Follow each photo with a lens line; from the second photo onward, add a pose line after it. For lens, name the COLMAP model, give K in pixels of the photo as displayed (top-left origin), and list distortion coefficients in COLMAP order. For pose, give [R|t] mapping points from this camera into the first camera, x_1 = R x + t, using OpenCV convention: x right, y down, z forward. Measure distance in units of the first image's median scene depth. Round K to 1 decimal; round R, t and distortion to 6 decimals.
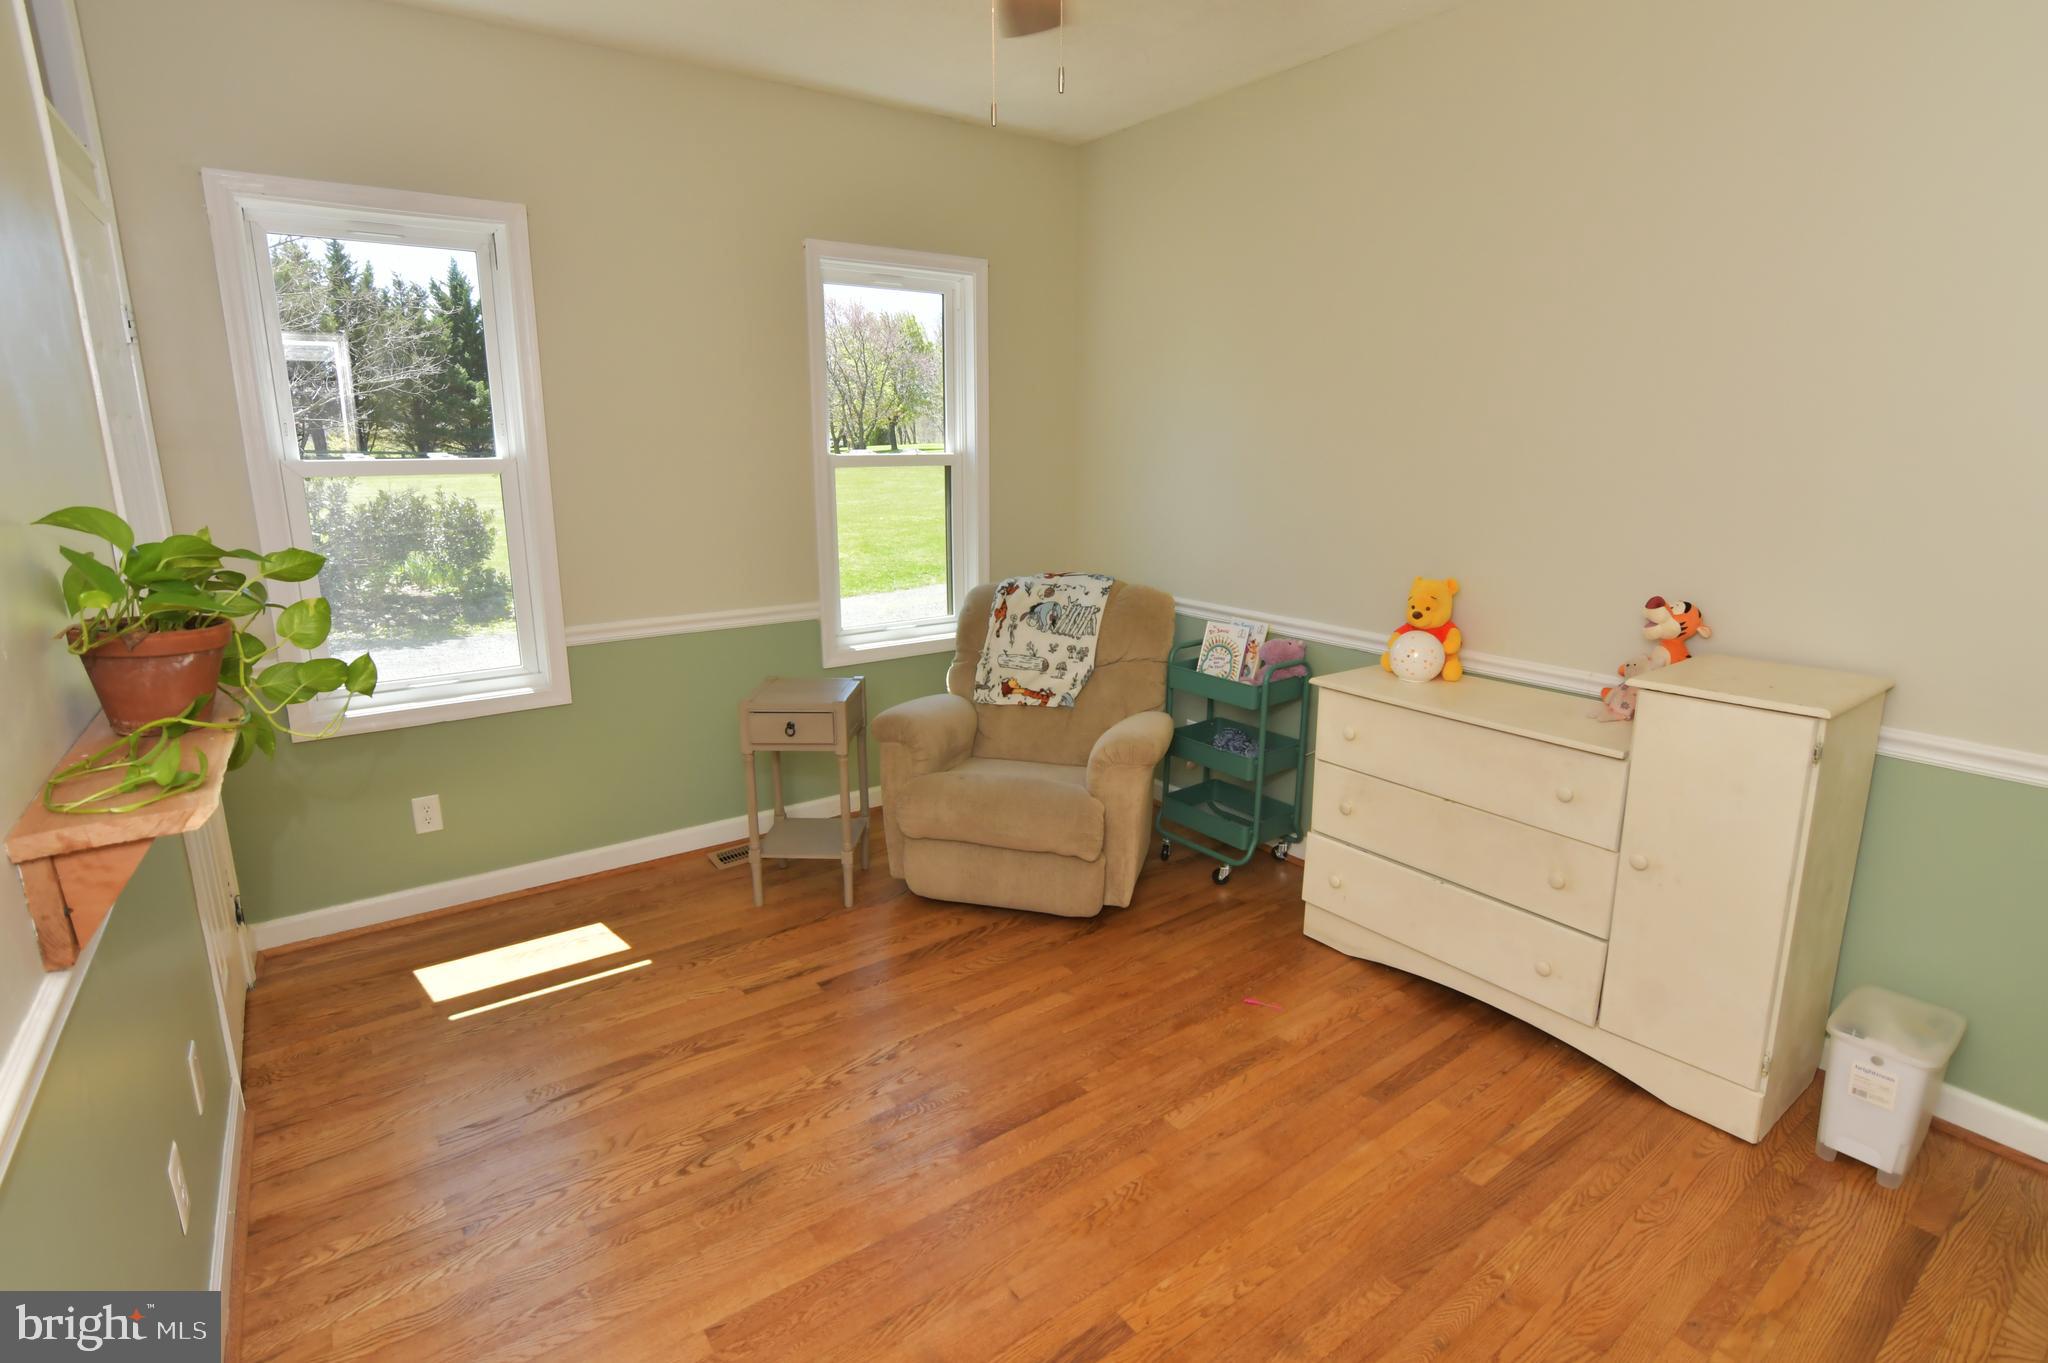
lens RADIAL K [[995.4, 0, 1027.5], [0, 995.4, 668.7], [0, 0, 1]] dist [-0.031527, 0.009331]
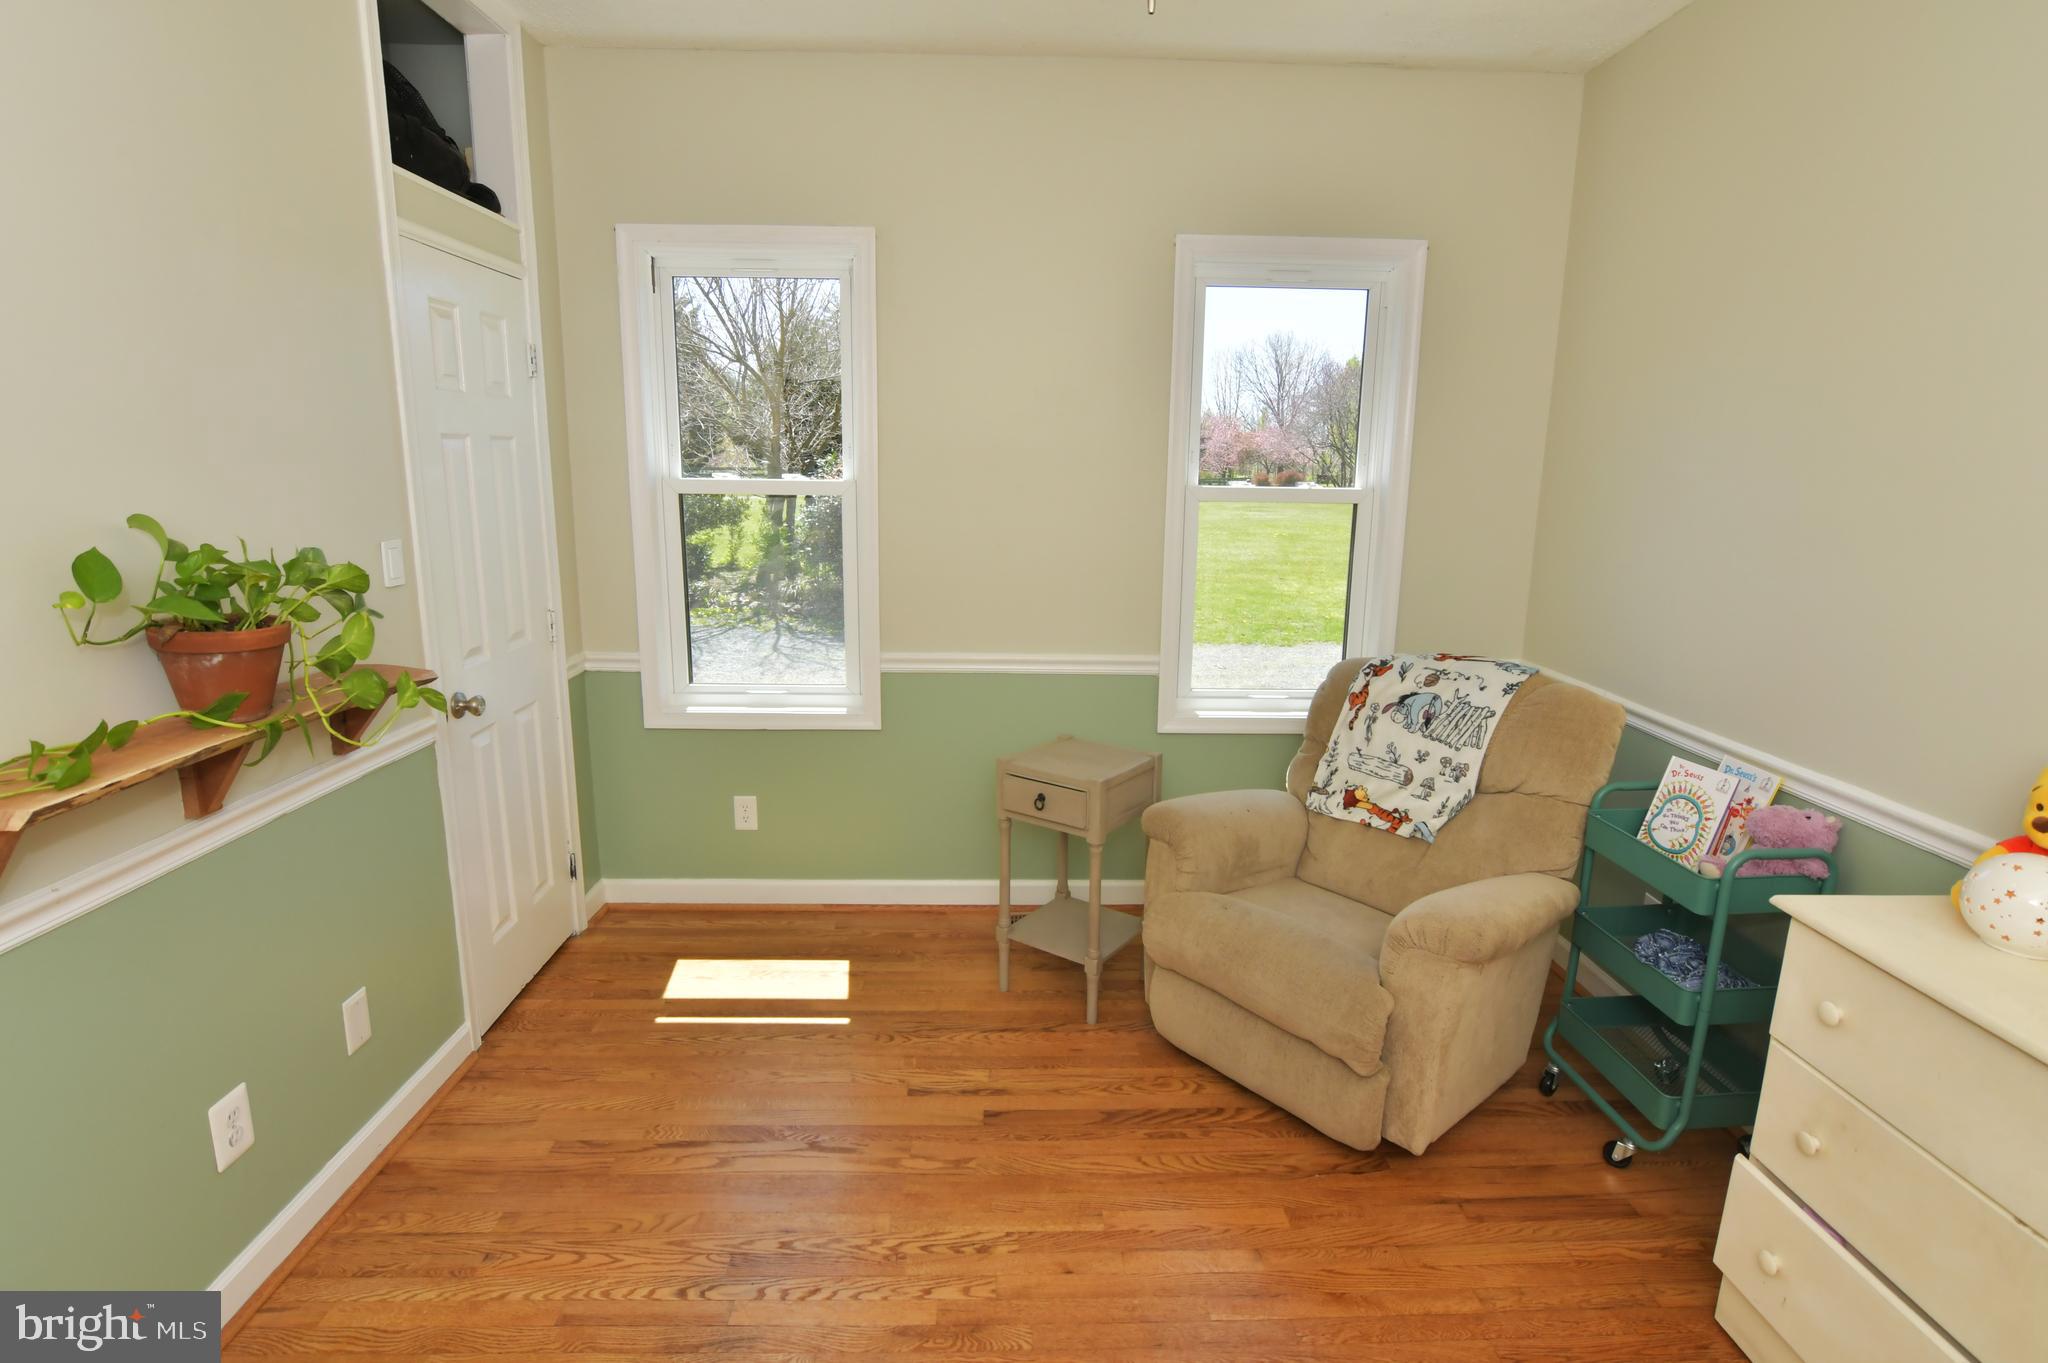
lens RADIAL K [[995.4, 0, 1029.9], [0, 995.4, 667.0], [0, 0, 1]] dist [-0.031527, 0.009331]
pose [[0.824564, 0.122821, -0.552276, 0.204249], [-0.140159, 0.990069, 0.010919, -0.059784], [0.548132, 0.068403, 0.833590, 0.258294]]
